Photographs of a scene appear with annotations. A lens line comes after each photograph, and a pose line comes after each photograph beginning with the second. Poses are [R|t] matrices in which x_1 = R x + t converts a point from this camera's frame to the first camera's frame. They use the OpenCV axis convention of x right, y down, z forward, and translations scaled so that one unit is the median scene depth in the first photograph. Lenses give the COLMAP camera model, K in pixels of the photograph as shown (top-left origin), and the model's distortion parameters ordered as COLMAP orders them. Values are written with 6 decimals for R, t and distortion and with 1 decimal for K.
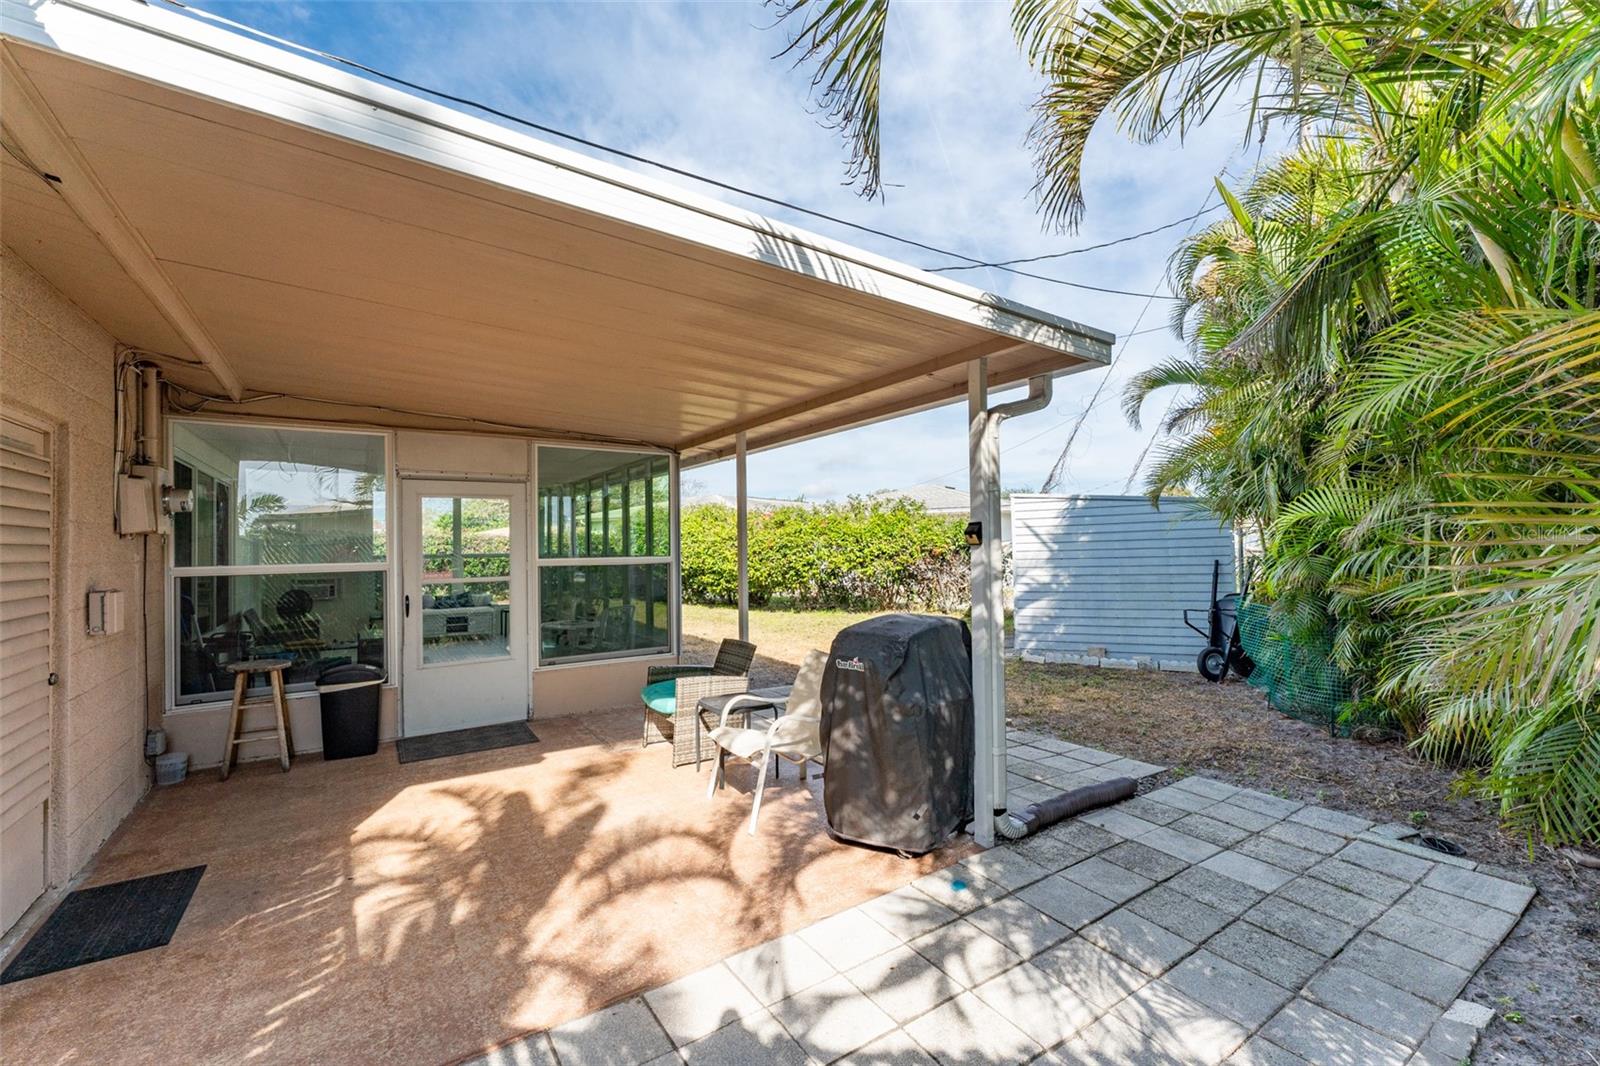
lens RADIAL K [[641.5, 0, 802.7], [0, 641.5, 553.2], [0, 0, 1]] dist [-0.001594, -0.000020]
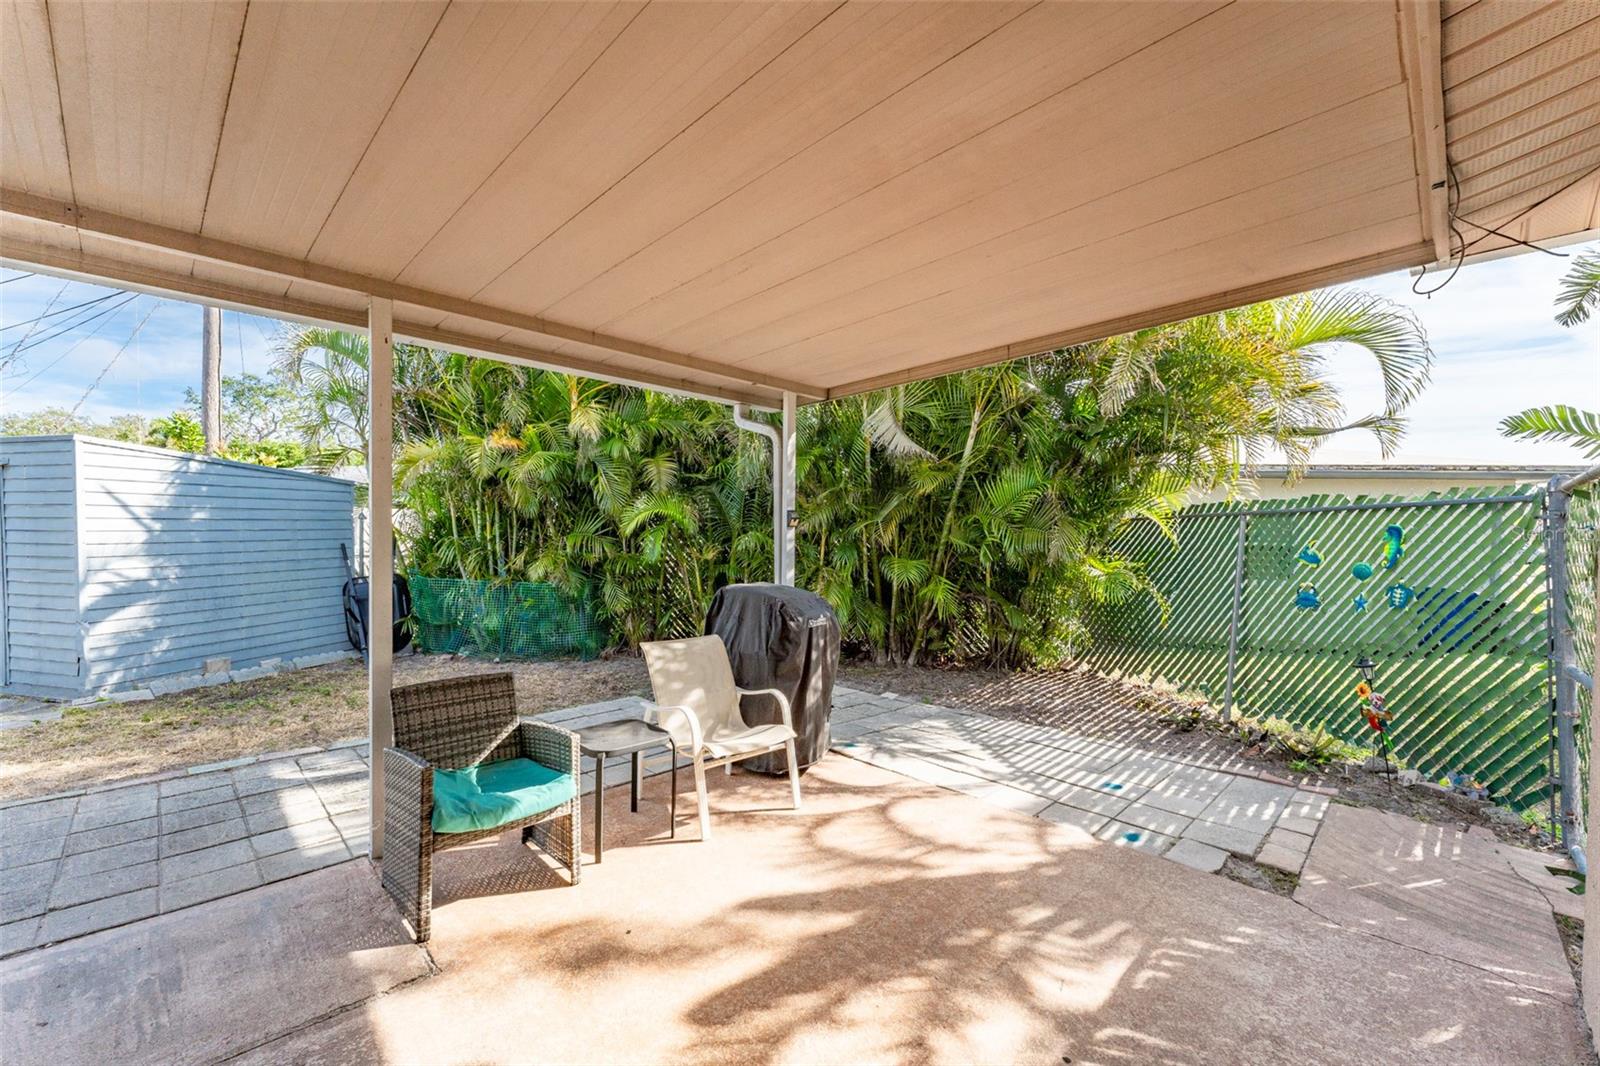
lens RADIAL K [[668.6, 0, 800.0], [0, 668.6, 533.0], [0, 0, 1]] dist [-0.000145, -0.000029]
pose [[-0.183633, 0.014478, 0.982888, -1.067263], [-0.000471, 0.999890, -0.014817, 0.020659], [-0.982995, -0.003184, -0.183606, 1.133608]]
